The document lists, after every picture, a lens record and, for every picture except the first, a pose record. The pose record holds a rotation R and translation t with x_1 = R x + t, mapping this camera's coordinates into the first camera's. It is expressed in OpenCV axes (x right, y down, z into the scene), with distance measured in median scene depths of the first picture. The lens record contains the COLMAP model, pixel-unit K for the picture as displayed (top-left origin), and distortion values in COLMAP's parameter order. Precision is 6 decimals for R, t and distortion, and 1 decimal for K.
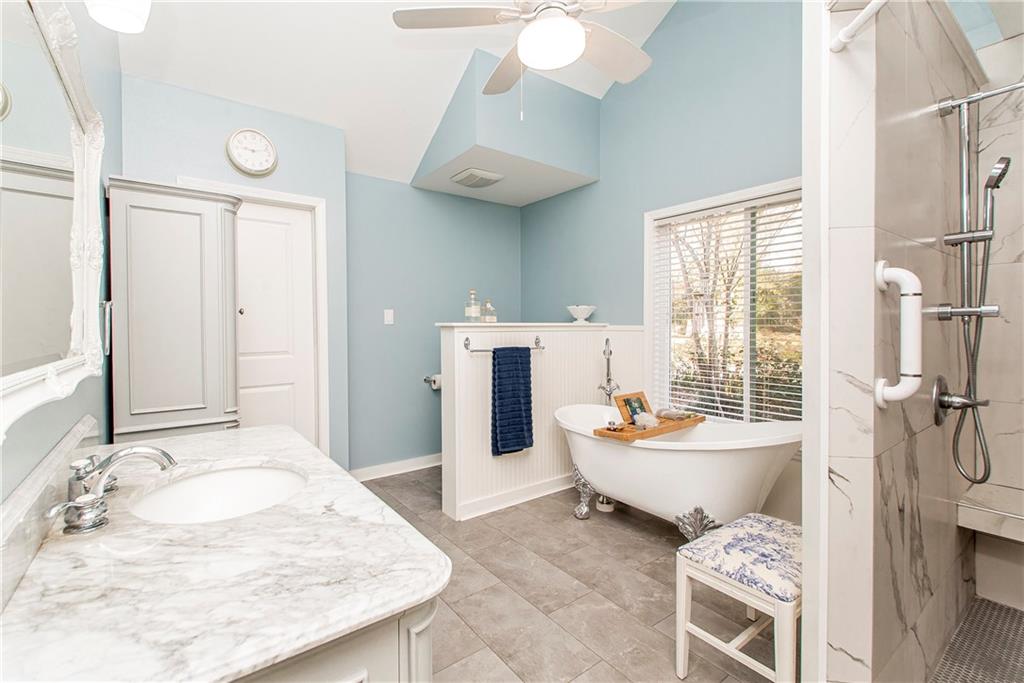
lens RADIAL K [[434.8, 0, 488.6], [0, 434.8, 327.8], [0, 0, 1]] dist [0.002855, -0.010643]
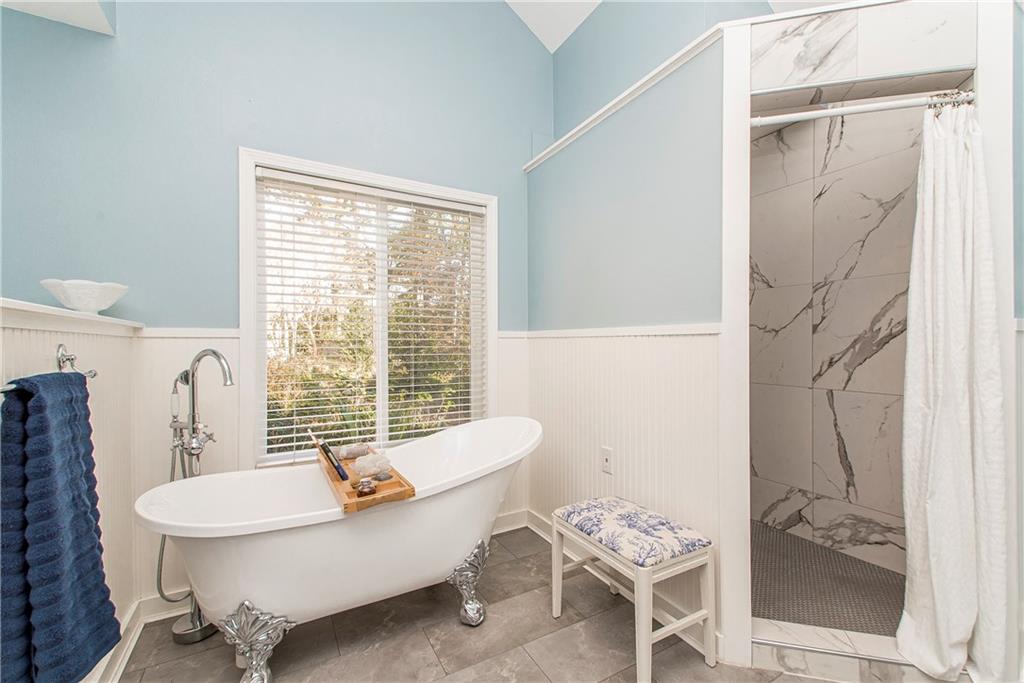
lens RADIAL K [[440.0, 0, 536.3], [0, 440.0, 346.9], [0, 0, 1]] dist [0.013785, -0.016853]
pose [[0.085995, 0.002762, 0.996292, -0.484093], [0.014868, 0.999881, -0.004055, 0.061733], [-0.996185, 0.015162, 0.085944, 1.115295]]
